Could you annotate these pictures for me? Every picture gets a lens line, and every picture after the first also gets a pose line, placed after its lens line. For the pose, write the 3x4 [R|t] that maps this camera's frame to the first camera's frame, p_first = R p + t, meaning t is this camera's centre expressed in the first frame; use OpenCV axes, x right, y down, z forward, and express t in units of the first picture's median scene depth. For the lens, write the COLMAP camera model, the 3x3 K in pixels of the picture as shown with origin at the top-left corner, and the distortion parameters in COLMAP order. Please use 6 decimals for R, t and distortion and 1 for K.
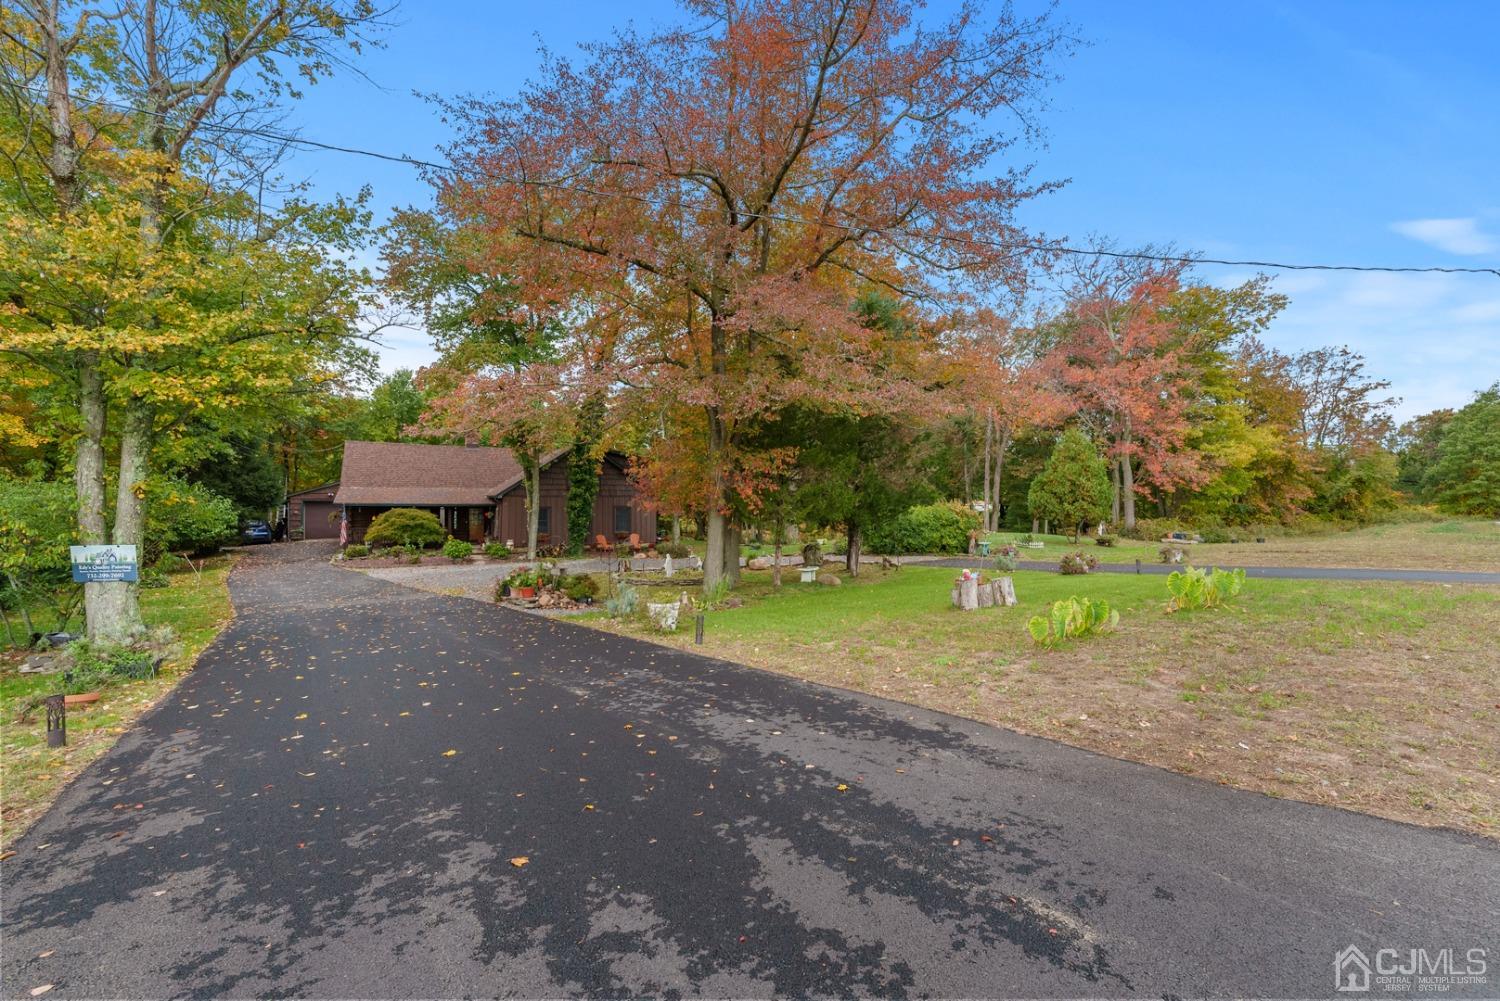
lens RADIAL K [[603.4, 0, 750.0], [0, 603.4, 500.5], [0, 0, 1]] dist [0.000613, -0.000031]
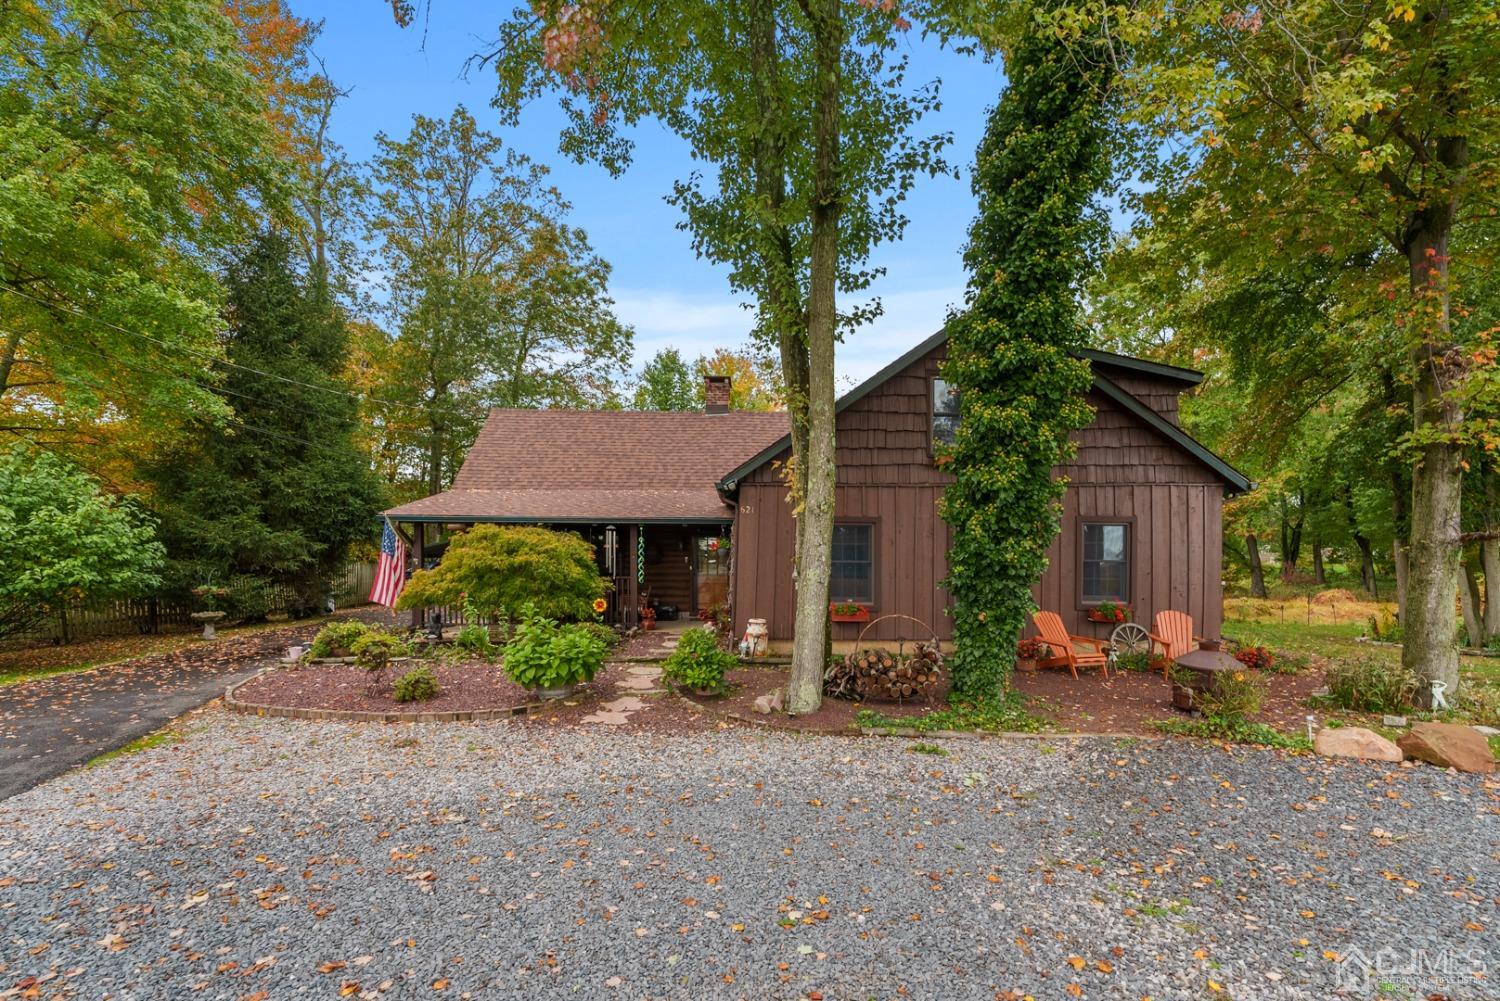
lens RADIAL K [[629.9, 0, 763.8], [0, 629.9, 577.1], [0, 0, 1]] dist [-0.000934, -0.000062]
pose [[0.882760, 0.011595, -0.469681, -0.244468], [0.000409, 0.999676, 0.025447, 0.035811], [0.469824, -0.022656, 0.882469, 0.727696]]
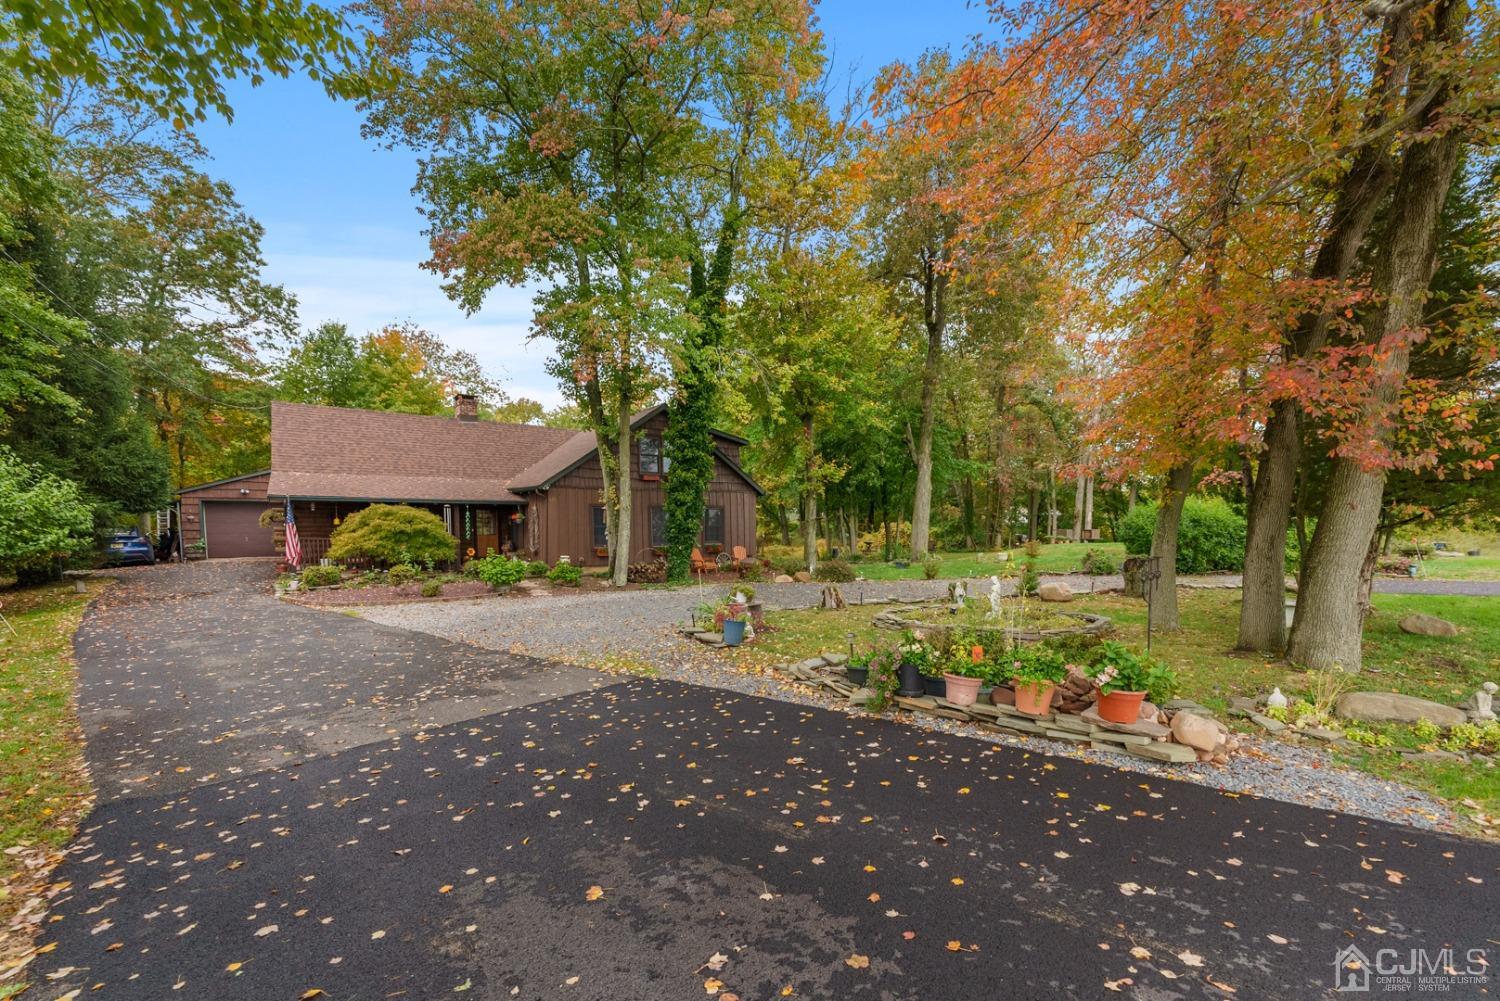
lens RADIAL K [[625.0, 0, 741.2], [0, 625.0, 567.2], [0, 0, 1]] dist [0.000578, -0.000212]
pose [[0.995621, -0.007368, 0.093194, -0.280733], [0.000200, 0.997055, 0.076692, 0.027545], [-0.093485, -0.076338, 0.992690, 0.336837]]
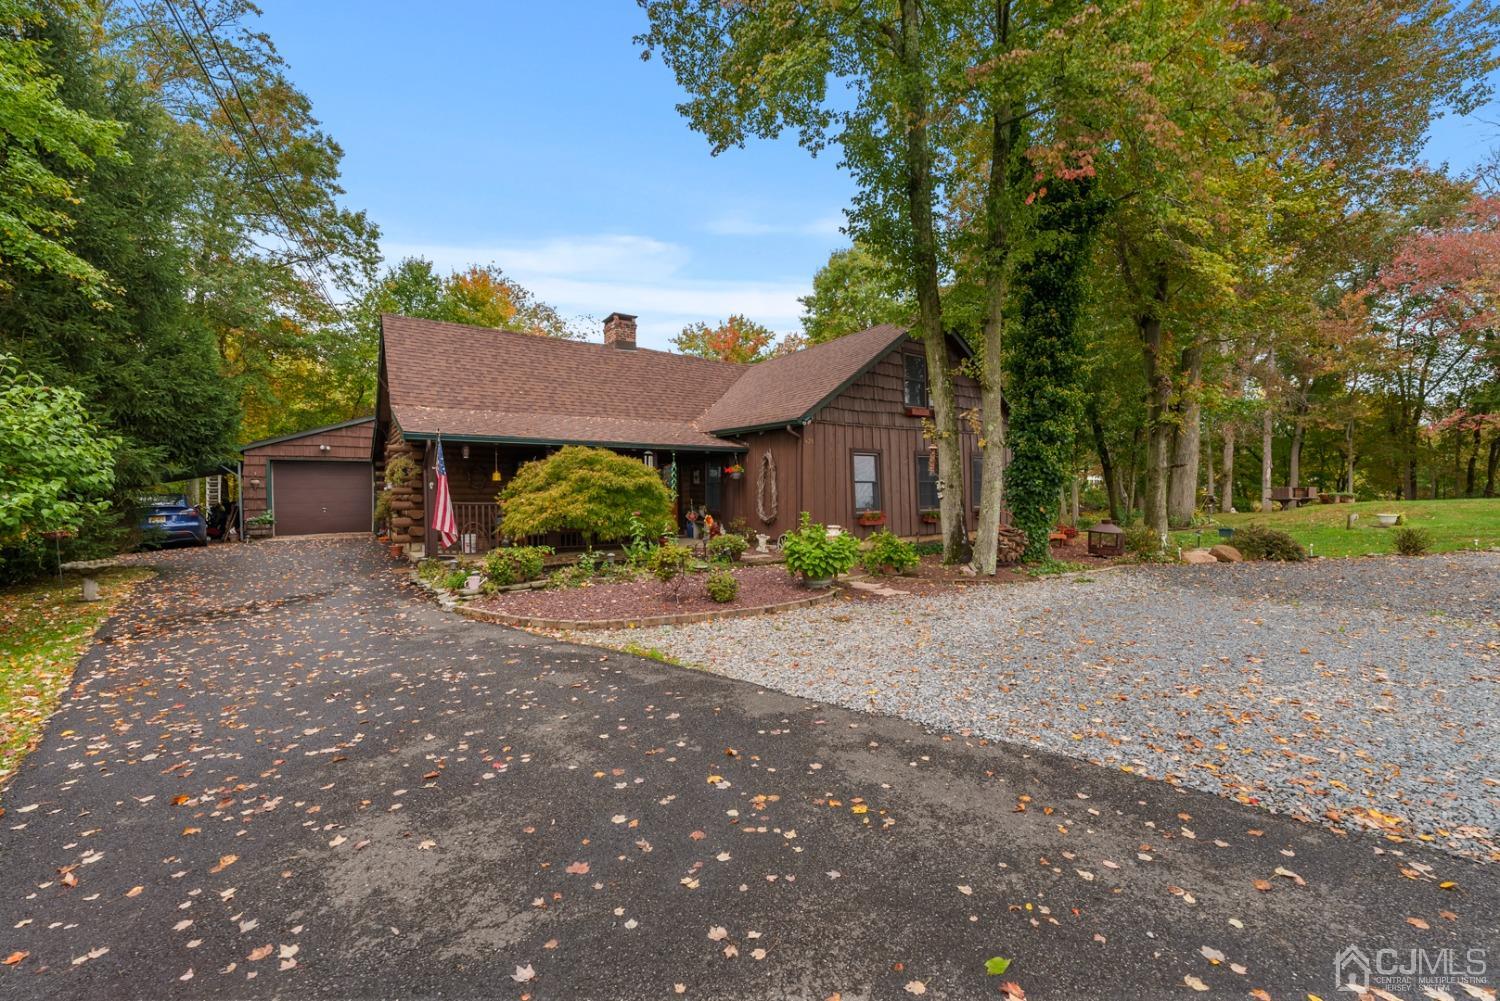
lens RADIAL K [[603.4, 0, 750.0], [0, 603.4, 500.5], [0, 0, 1]] dist [0.000613, -0.000031]
pose [[0.996163, -0.015173, 0.086197, -0.505310], [0.013758, 0.999761, 0.016987, 0.041530], [-0.086434, -0.015736, 0.996133, 0.607972]]
